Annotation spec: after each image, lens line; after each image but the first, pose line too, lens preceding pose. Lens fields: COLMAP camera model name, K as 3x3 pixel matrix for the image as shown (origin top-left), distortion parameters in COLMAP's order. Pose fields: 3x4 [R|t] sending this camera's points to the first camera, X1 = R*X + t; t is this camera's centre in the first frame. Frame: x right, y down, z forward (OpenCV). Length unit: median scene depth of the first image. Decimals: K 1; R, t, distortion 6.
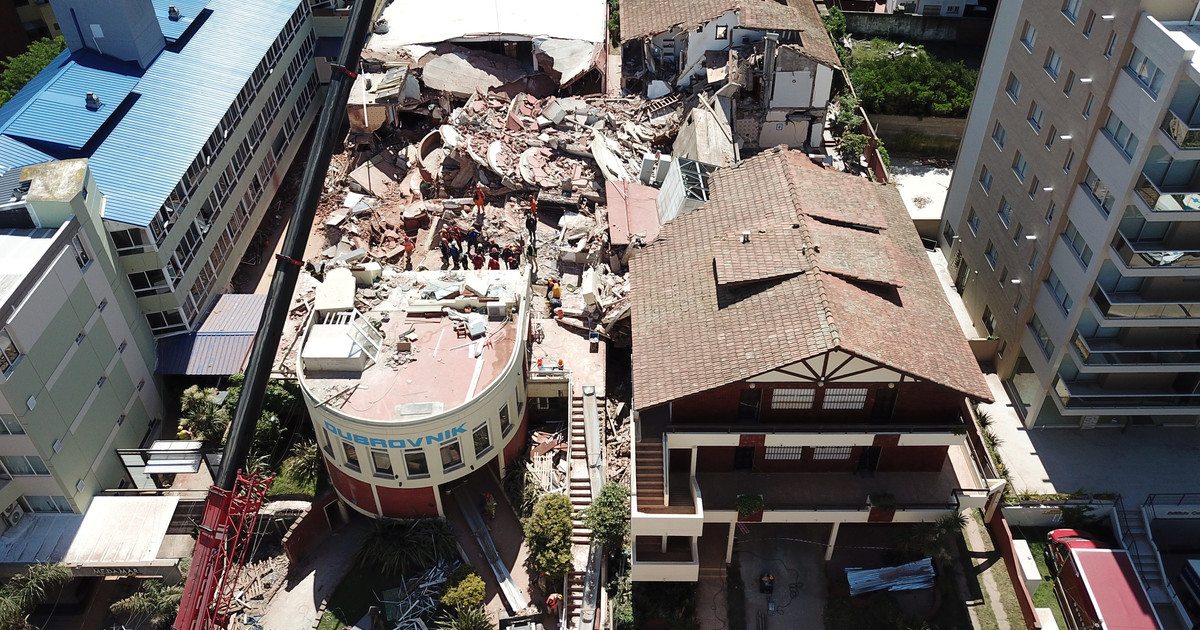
lens RADIAL K [[878.5, 0, 612.0], [0, 878.5, 316.1], [0, 0, 1]] dist [0.014475, -0.027622]
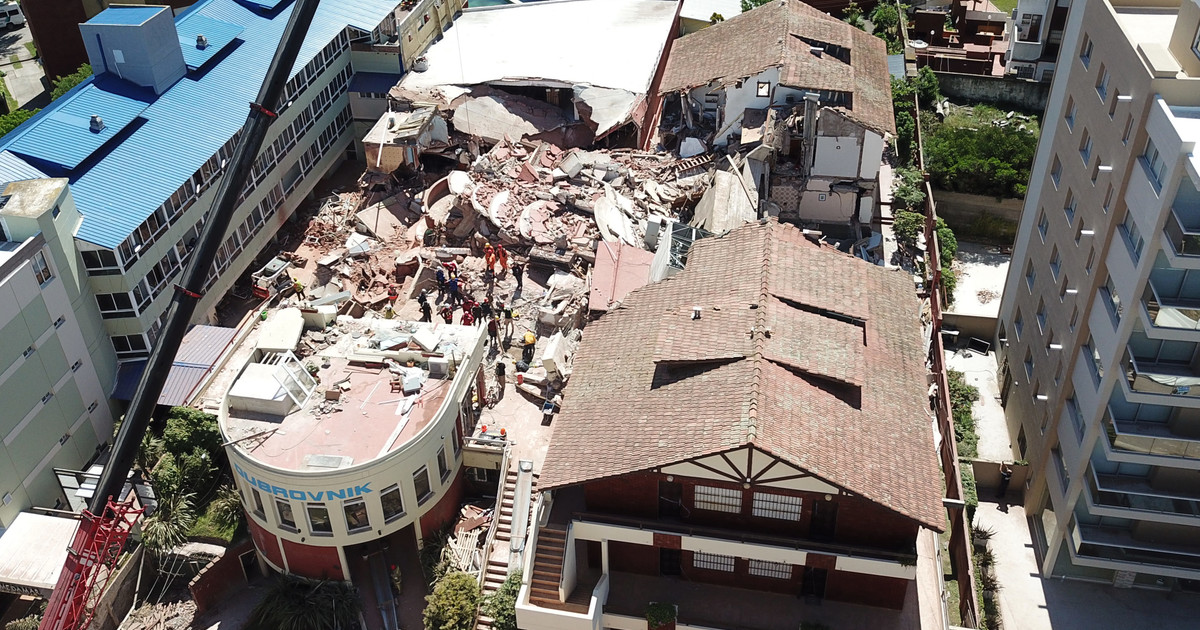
lens RADIAL K [[1008.0, 0, 573.1], [0, 1008.0, 303.5], [0, 0, 1]] dist [0.016019, -0.034290]
pose [[0.979329, 0.090659, -0.180819, 0.192619], [-0.106433, 0.991136, -0.079512, -0.004179], [0.172008, 0.097113, 0.980297, -0.032326]]
